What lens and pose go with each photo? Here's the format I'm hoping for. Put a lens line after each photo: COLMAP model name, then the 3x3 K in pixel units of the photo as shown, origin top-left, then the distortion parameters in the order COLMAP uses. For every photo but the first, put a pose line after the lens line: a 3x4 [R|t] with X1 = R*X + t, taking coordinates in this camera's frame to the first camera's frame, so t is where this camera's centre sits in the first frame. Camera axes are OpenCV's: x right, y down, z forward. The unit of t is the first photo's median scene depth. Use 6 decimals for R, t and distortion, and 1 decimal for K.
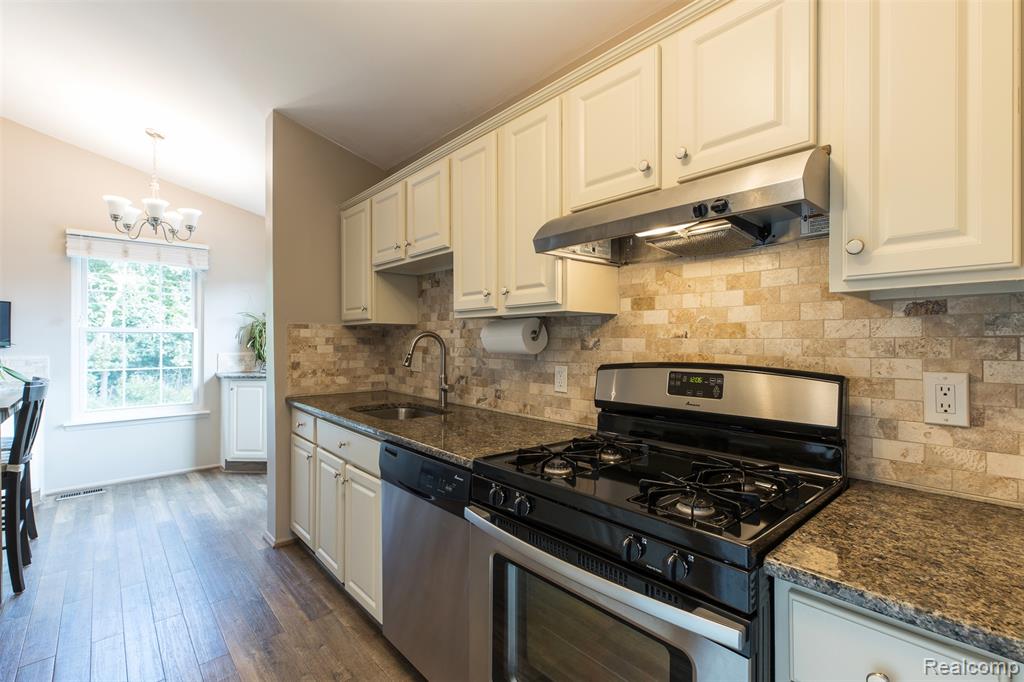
lens RADIAL K [[456.9, 0, 524.3], [0, 456.9, 339.0], [0, 0, 1]] dist [0.007245, -0.001478]
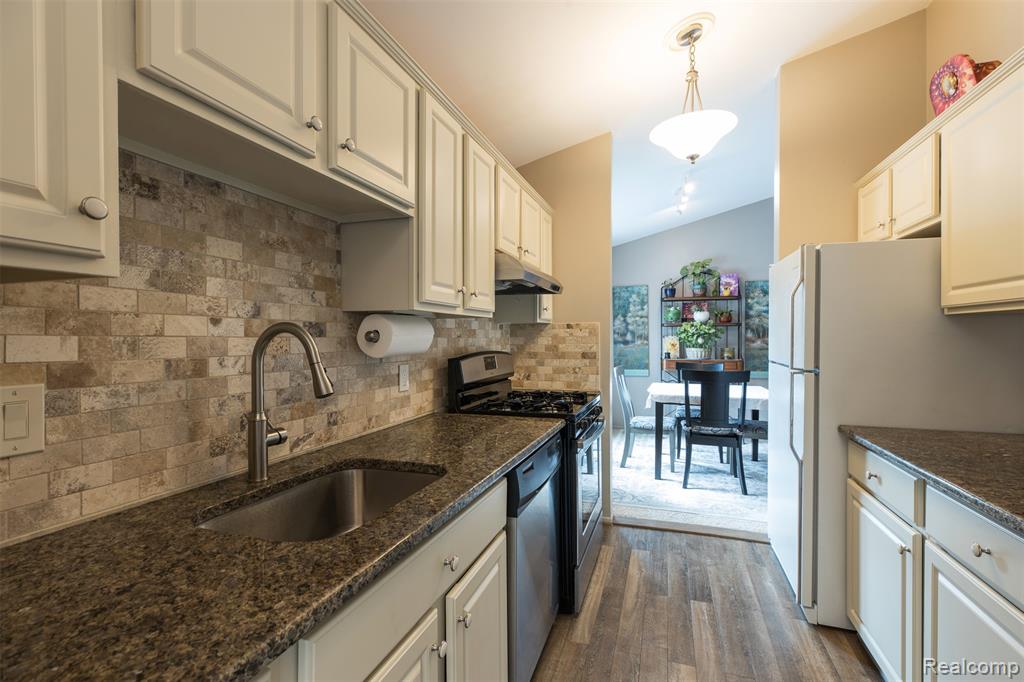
lens RADIAL K [[456.9, 0, 523.5], [0, 456.9, 342.7], [0, 0, 1]] dist [0.007245, -0.001478]
pose [[-0.493099, -0.008612, 0.869931, -0.757676], [0.000038, 0.999951, 0.009920, 0.000021], [-0.869973, 0.004925, -0.493075, 1.045592]]
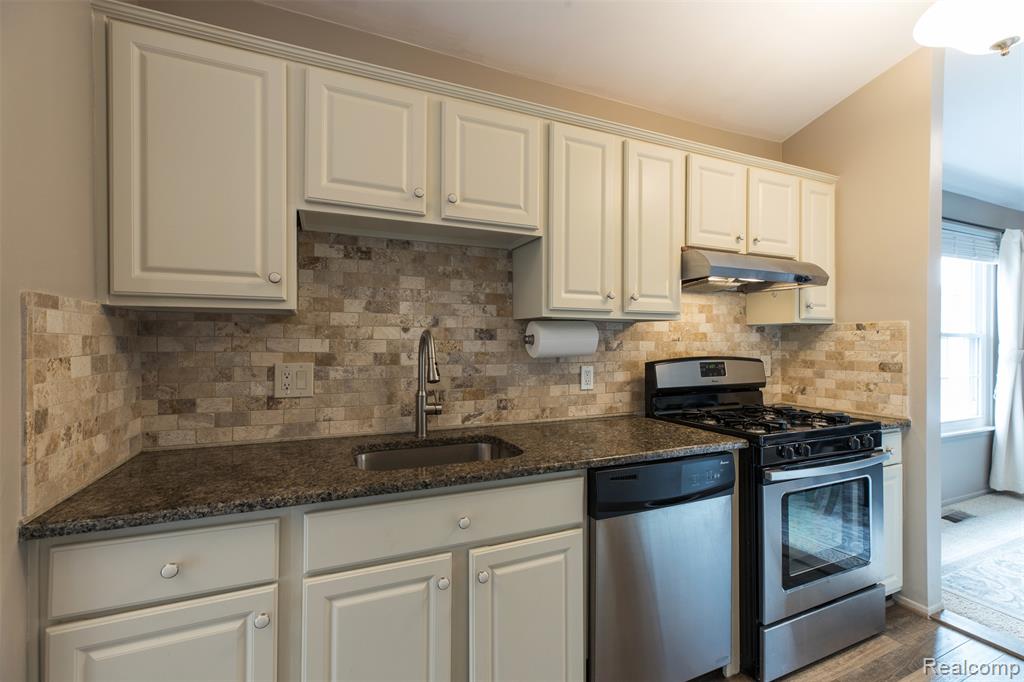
lens RADIAL K [[456.9, 0, 517.5], [0, 456.9, 342.2], [0, 0, 1]] dist [0.007245, -0.001478]
pose [[0.309681, -0.001829, 0.950839, -0.837639], [-0.005354, 0.999979, 0.003667, -0.001075], [-0.950825, -0.006227, 0.309665, 0.677912]]
